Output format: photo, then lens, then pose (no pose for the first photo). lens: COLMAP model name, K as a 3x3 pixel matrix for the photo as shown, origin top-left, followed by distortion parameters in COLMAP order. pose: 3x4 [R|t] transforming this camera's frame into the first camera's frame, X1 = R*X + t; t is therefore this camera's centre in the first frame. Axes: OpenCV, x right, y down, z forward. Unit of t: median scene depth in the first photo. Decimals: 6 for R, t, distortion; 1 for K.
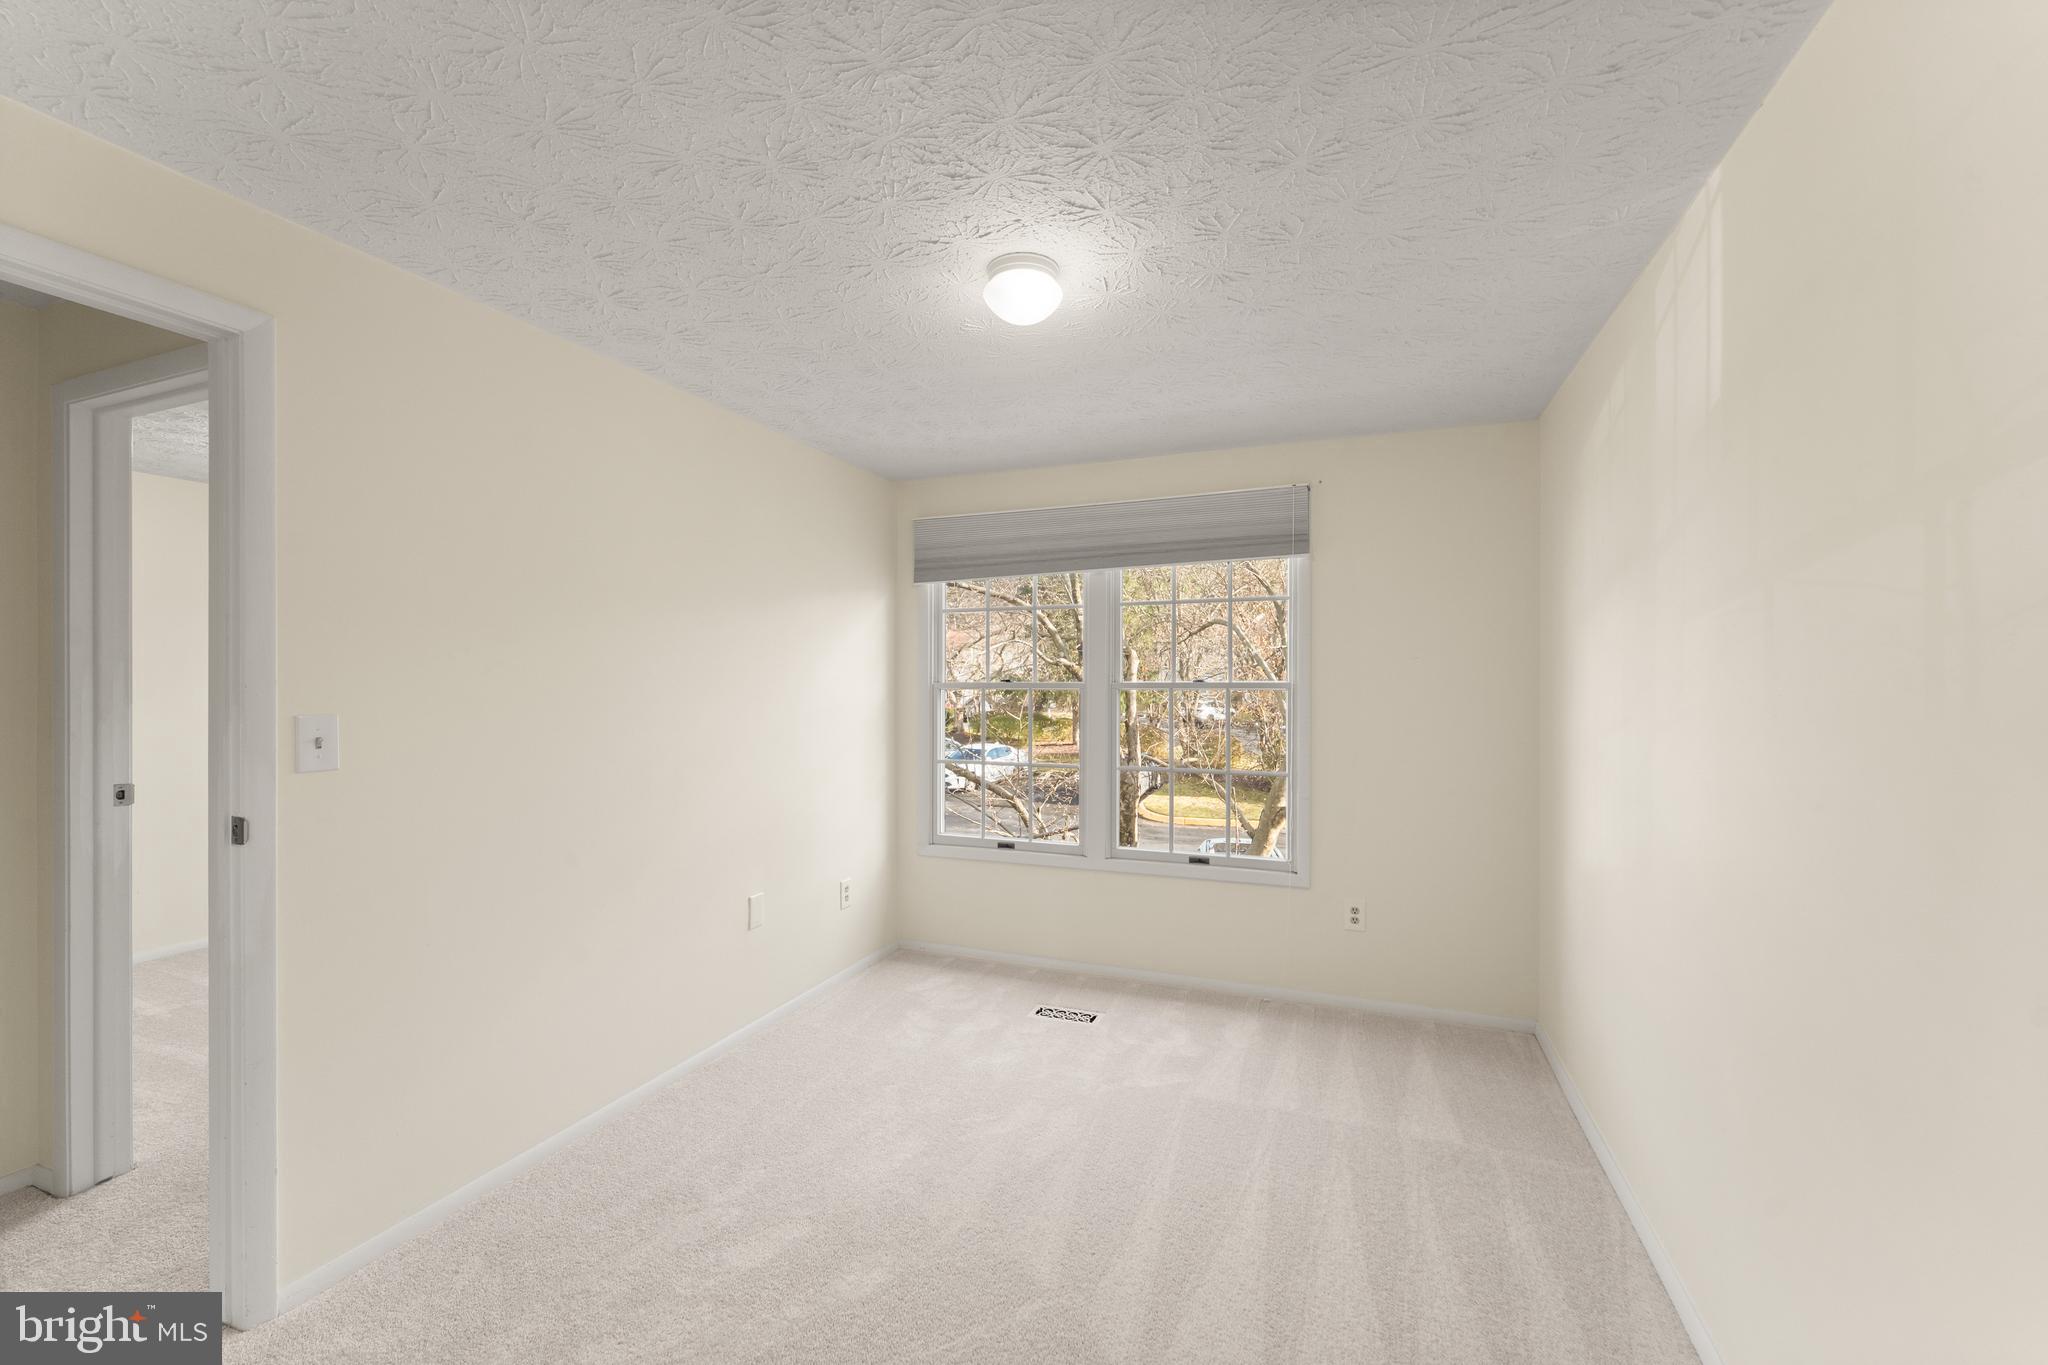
lens RADIAL K [[834.9, 0, 1024.0], [0, 834.9, 682.5], [0, 0, 1]] dist [-0.001410, -0.000127]
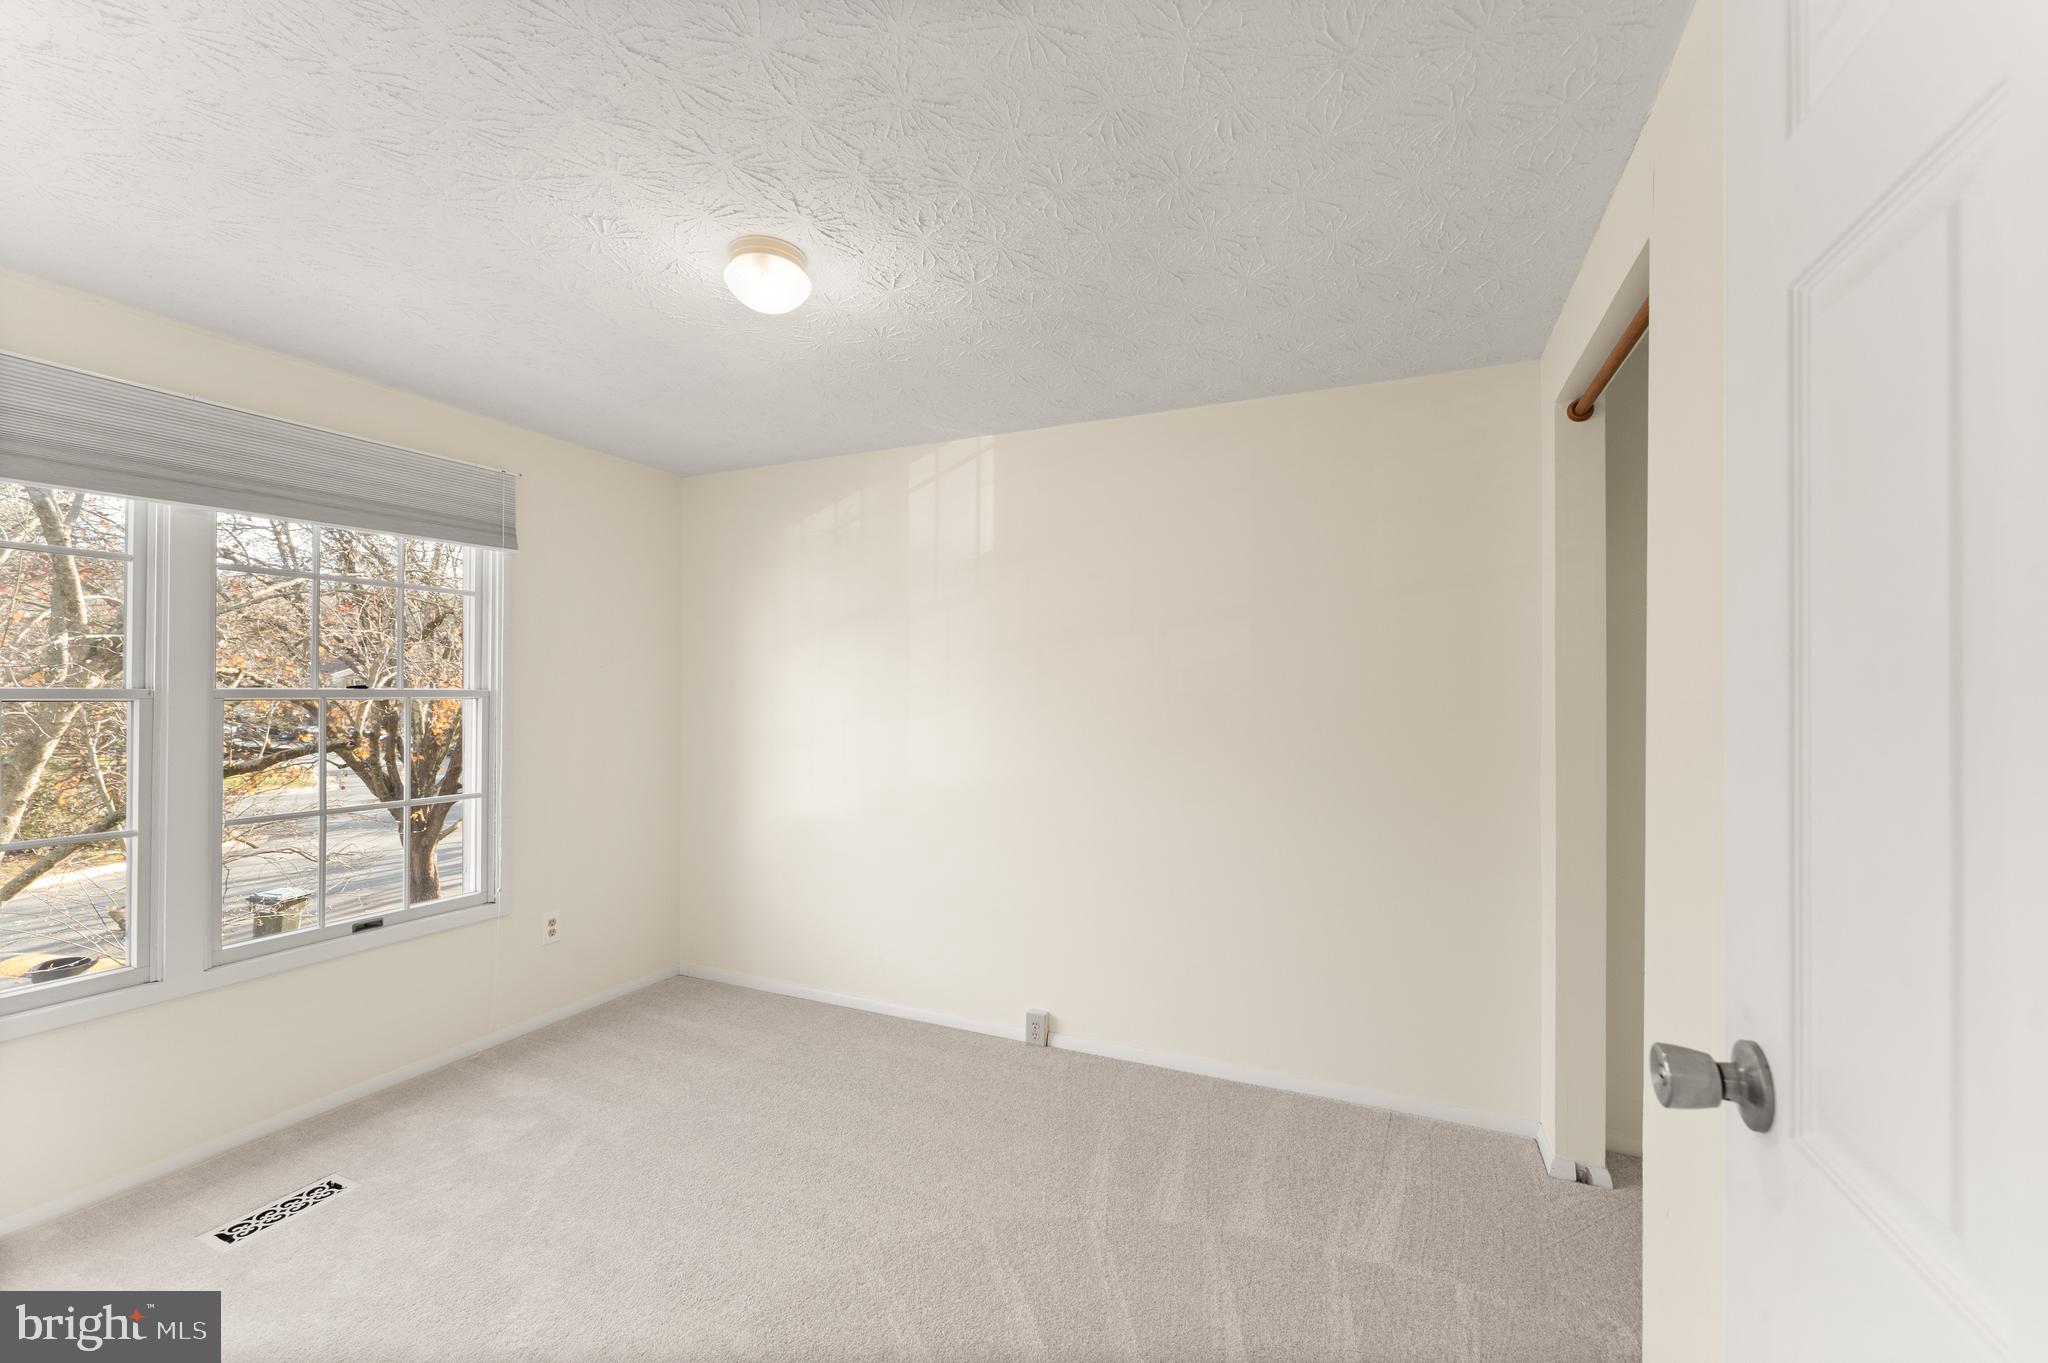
lens RADIAL K [[834.9, 0, 1024.0], [0, 834.9, 681.5], [0, 0, 1]] dist [-0.001410, -0.000127]
pose [[0.038965, 0.011452, 0.999175, -0.563104], [-0.005807, 0.999920, -0.011234, -0.002086], [-0.999224, -0.005364, 0.039028, 0.407754]]
